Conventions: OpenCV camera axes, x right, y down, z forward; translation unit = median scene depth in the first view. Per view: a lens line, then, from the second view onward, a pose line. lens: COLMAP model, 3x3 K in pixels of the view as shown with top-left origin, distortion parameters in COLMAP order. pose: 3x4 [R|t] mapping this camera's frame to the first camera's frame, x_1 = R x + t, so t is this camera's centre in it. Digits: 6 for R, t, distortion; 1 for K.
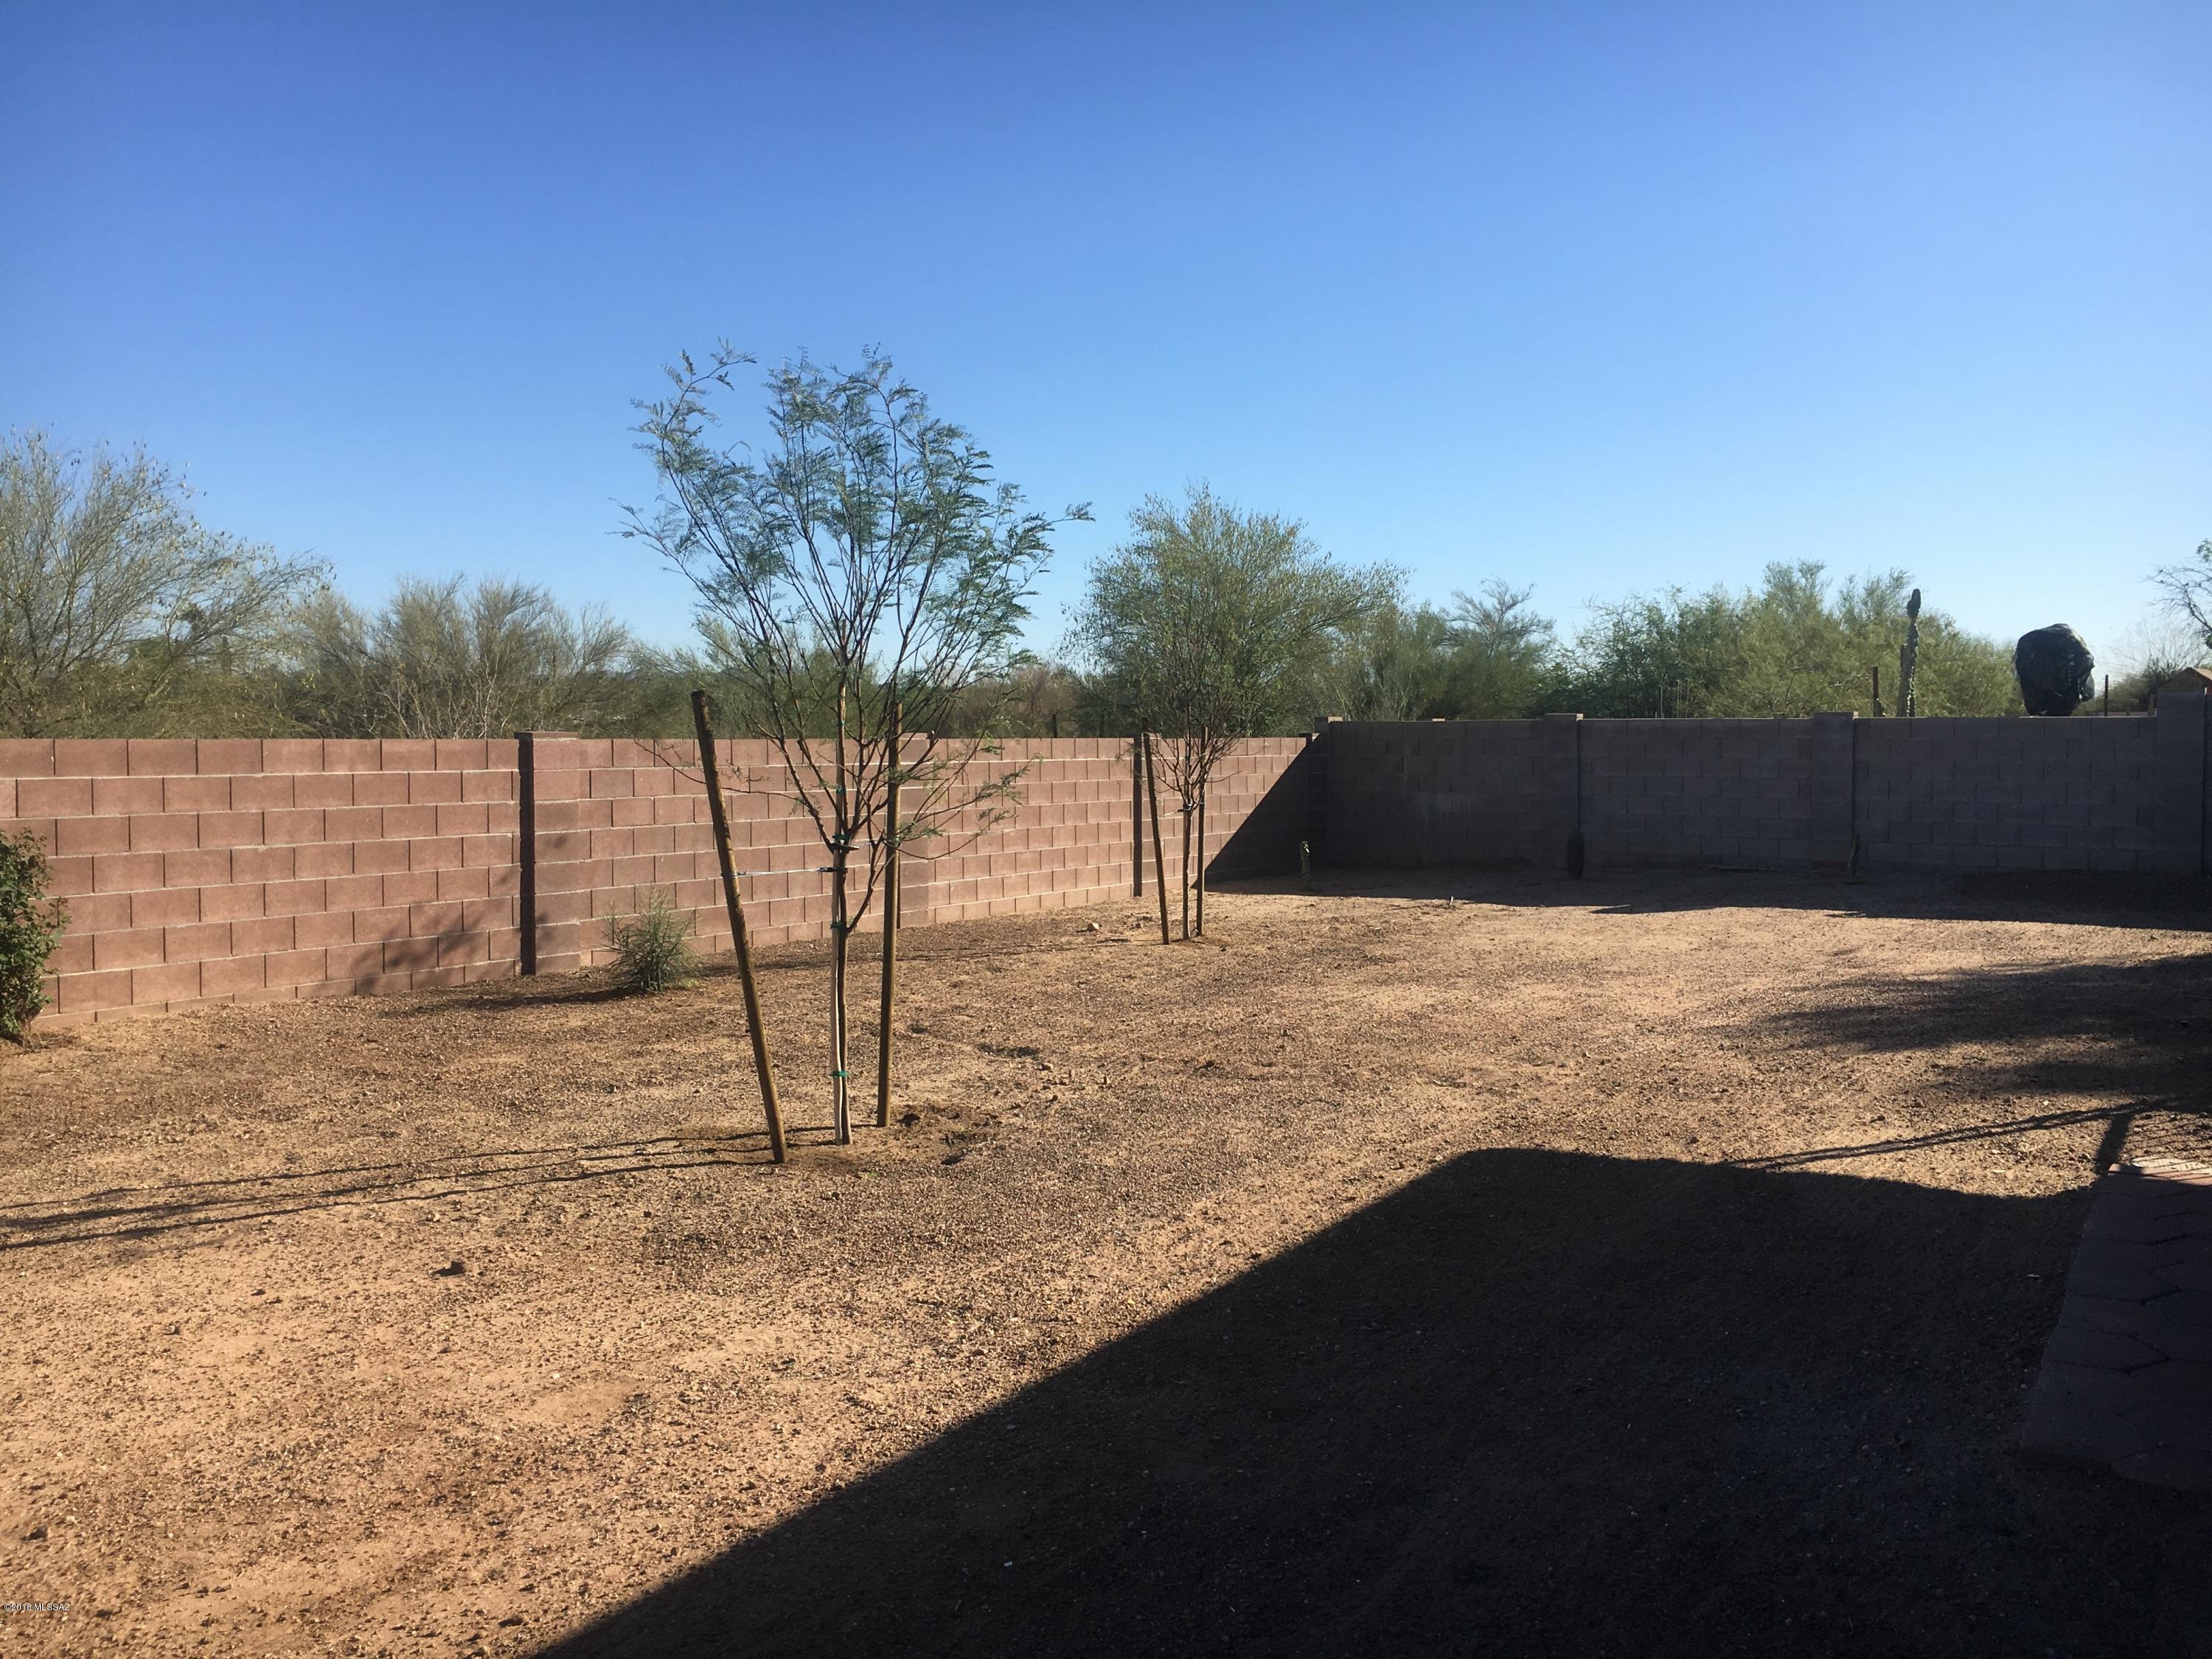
lens RADIAL K [[1876.6, 0, 1110.4], [0, 1876.6, 845.0], [0, 0, 1]] dist [0.069332, -0.091085]
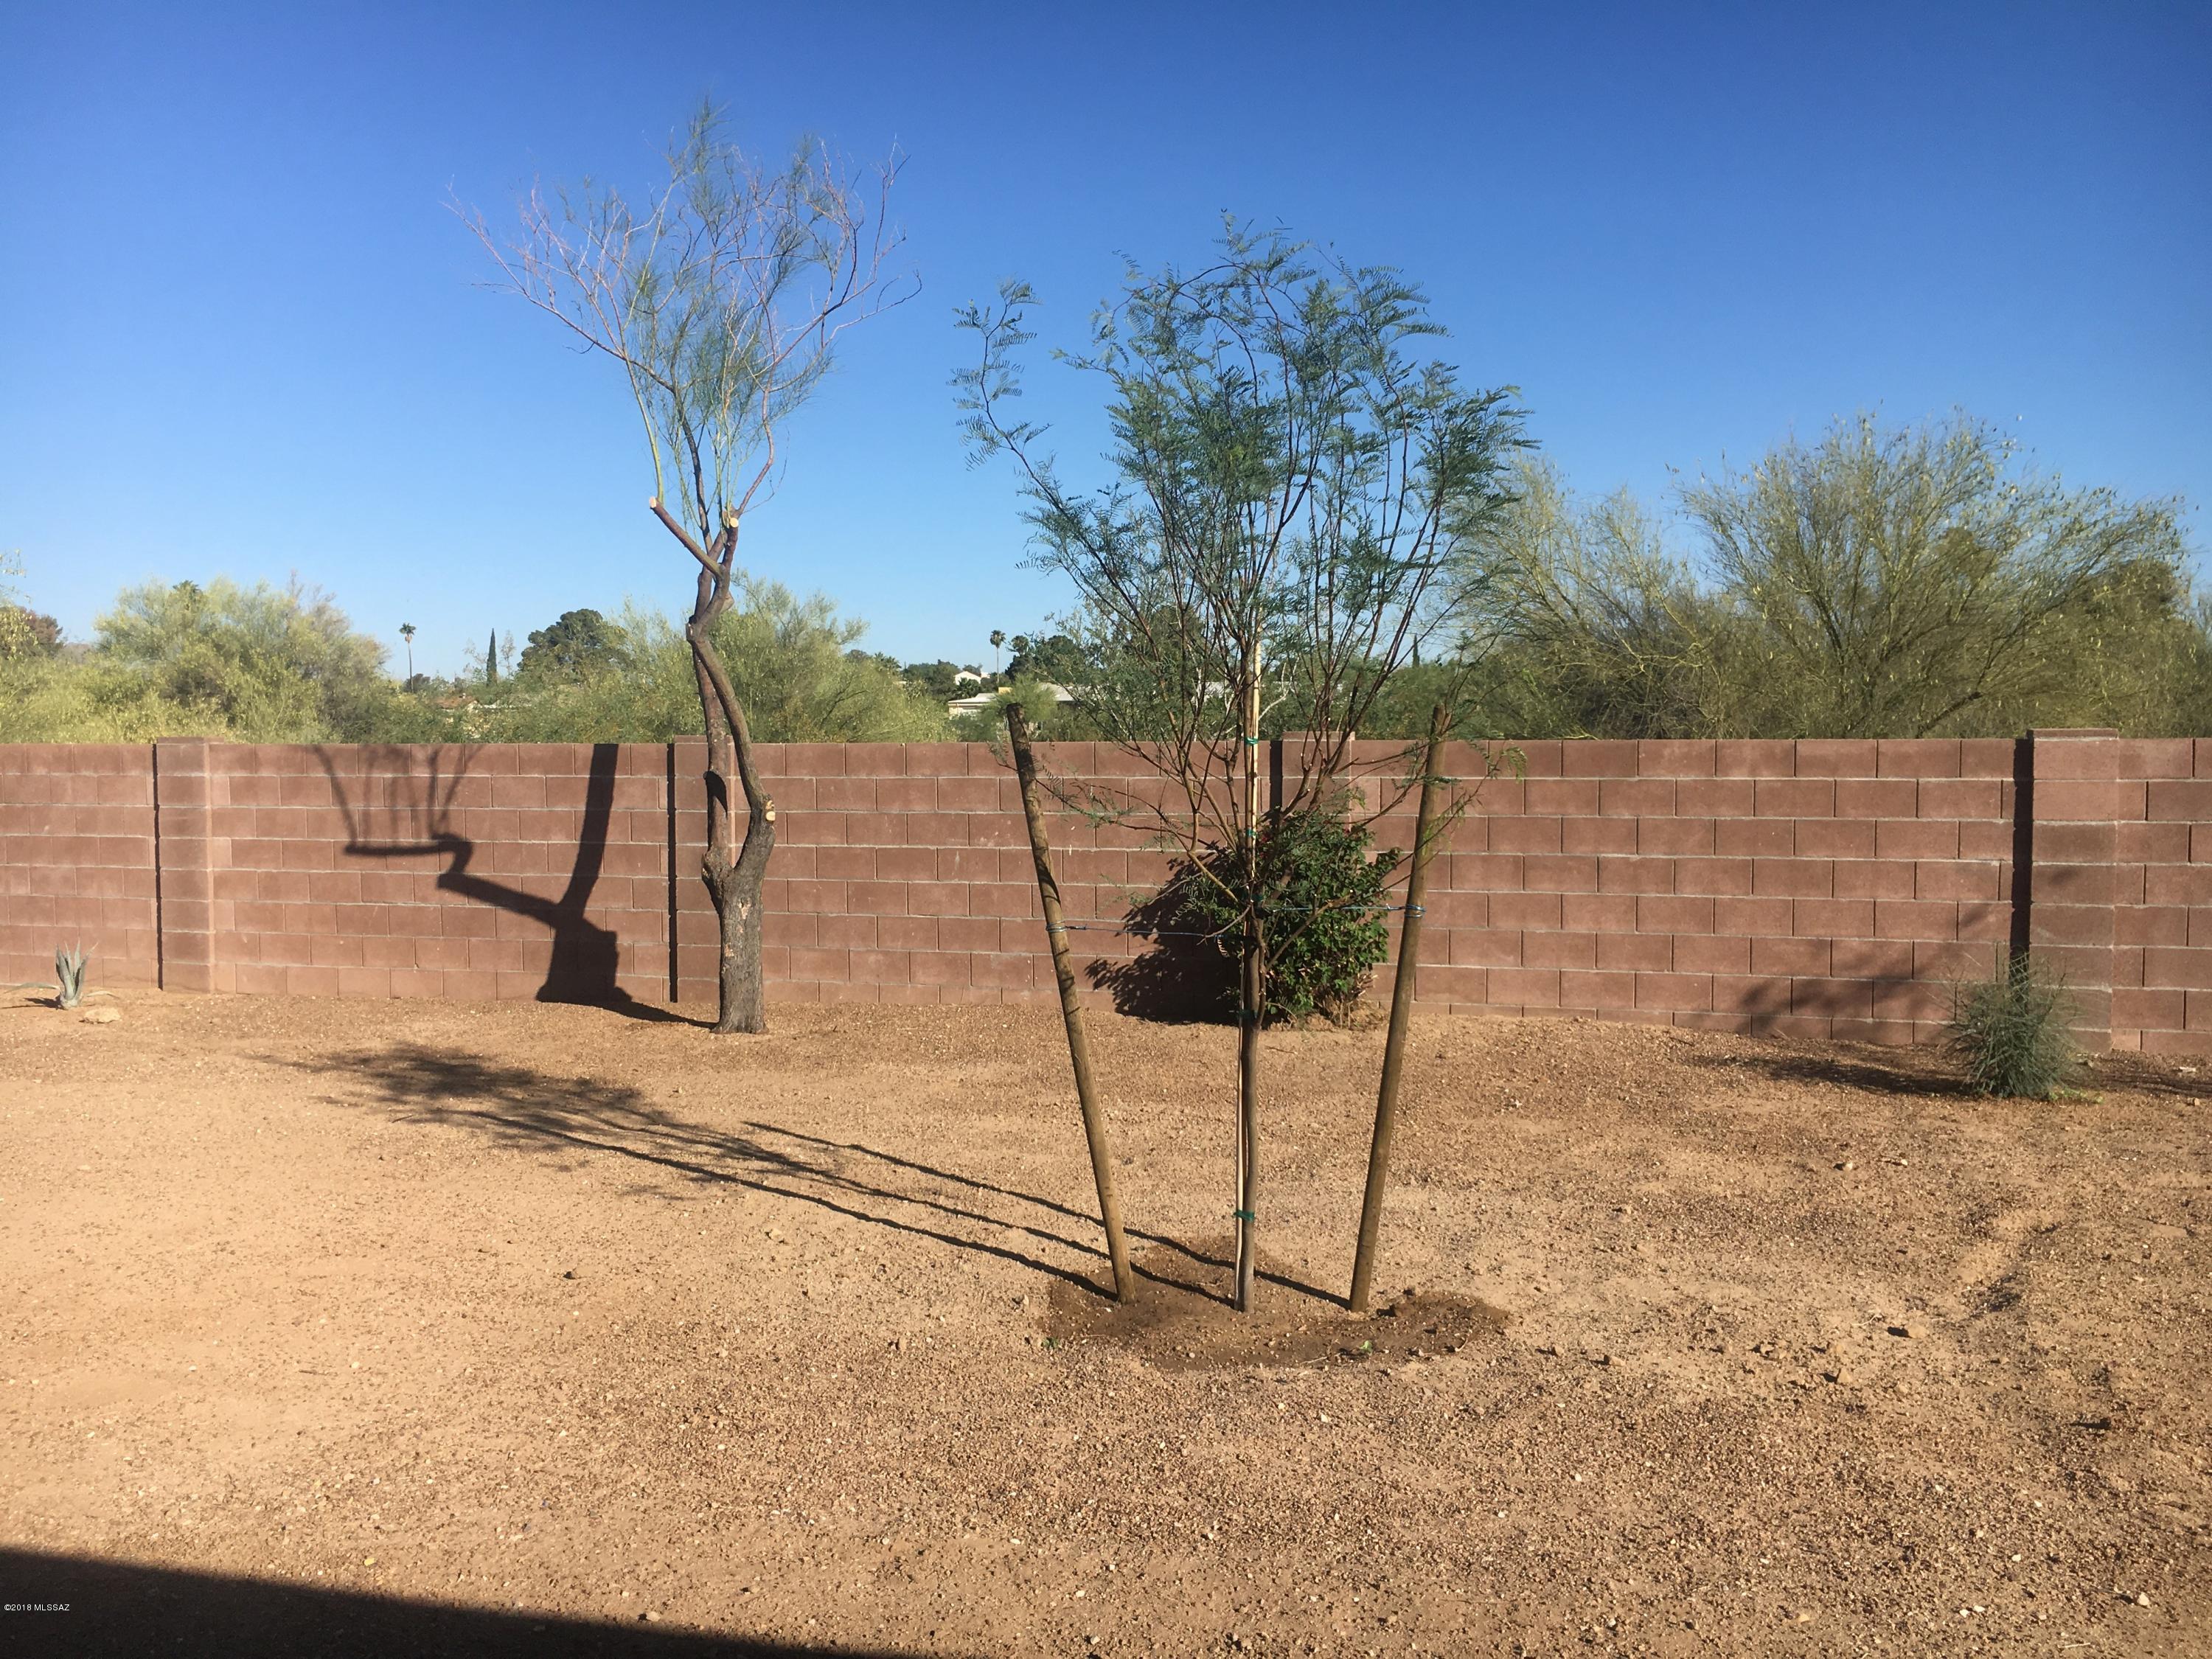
lens RADIAL K [[1876.6, 0, 1104.1], [0, 1876.6, 828.8], [0, 0, 1]] dist [0.069332, -0.091085]
pose [[0.305541, 0.053552, -0.950672, 0.344053], [-0.050260, 0.997932, 0.040061, -0.035780], [0.950851, 0.035540, 0.307601, 0.462441]]
